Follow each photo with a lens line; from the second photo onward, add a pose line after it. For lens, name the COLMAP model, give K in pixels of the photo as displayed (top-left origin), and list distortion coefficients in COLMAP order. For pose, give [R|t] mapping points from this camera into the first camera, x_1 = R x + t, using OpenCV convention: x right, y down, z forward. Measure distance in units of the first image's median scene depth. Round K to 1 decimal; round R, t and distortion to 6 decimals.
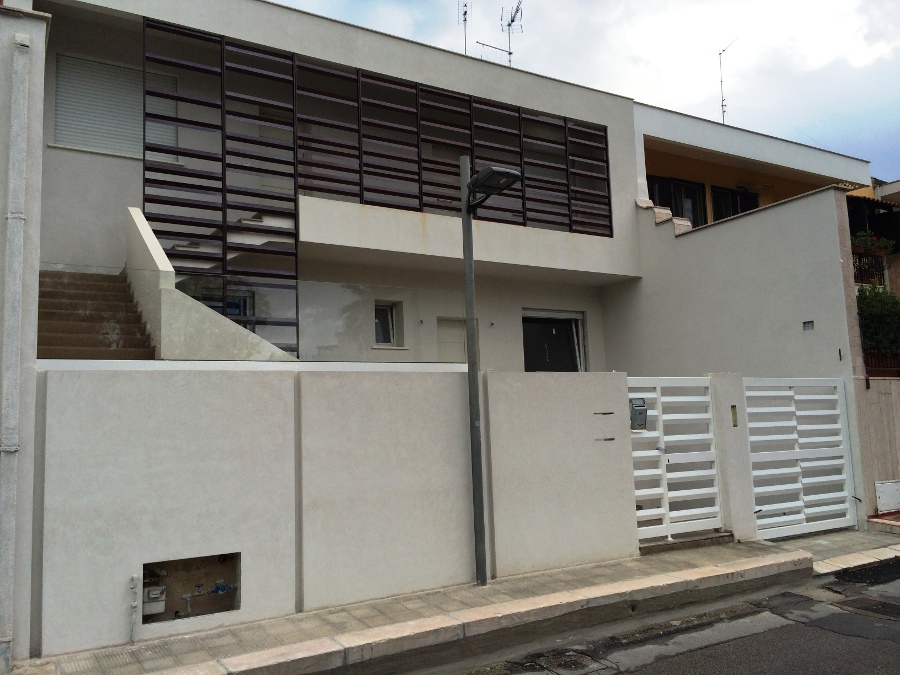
lens RADIAL K [[777.1, 0, 444.8], [0, 777.1, 339.8], [0, 0, 1]] dist [0.068995, -0.066470]
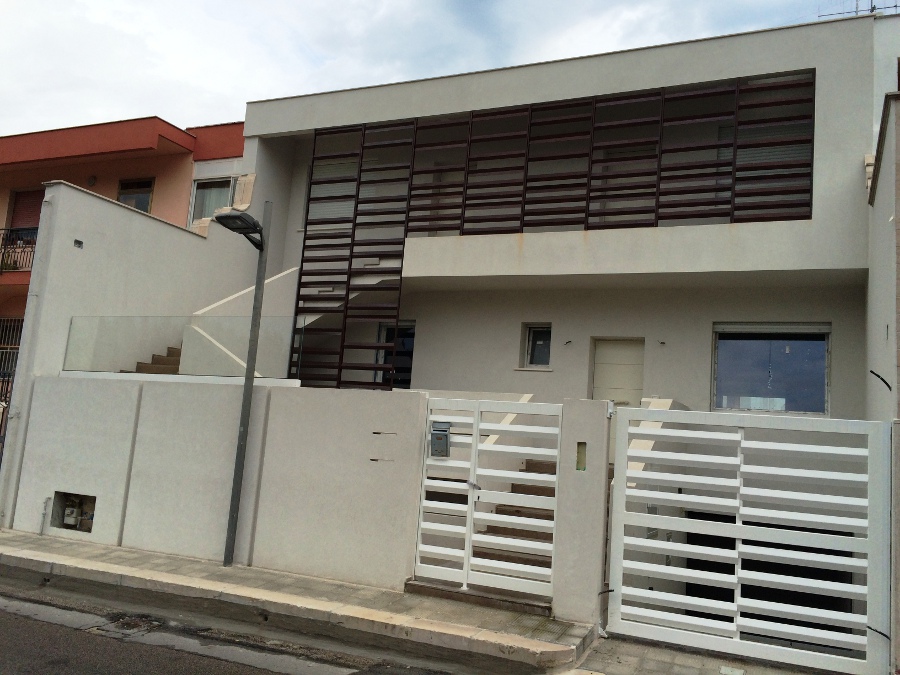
lens RADIAL K [[777.1, 0, 447.5], [0, 777.1, 338.0], [0, 0, 1]] dist [0.068995, -0.066470]
pose [[0.550351, -0.031792, -0.834328, 0.869905], [-0.001443, 0.999237, -0.039027, 0.011214], [0.834932, 0.022683, 0.549886, 0.439085]]
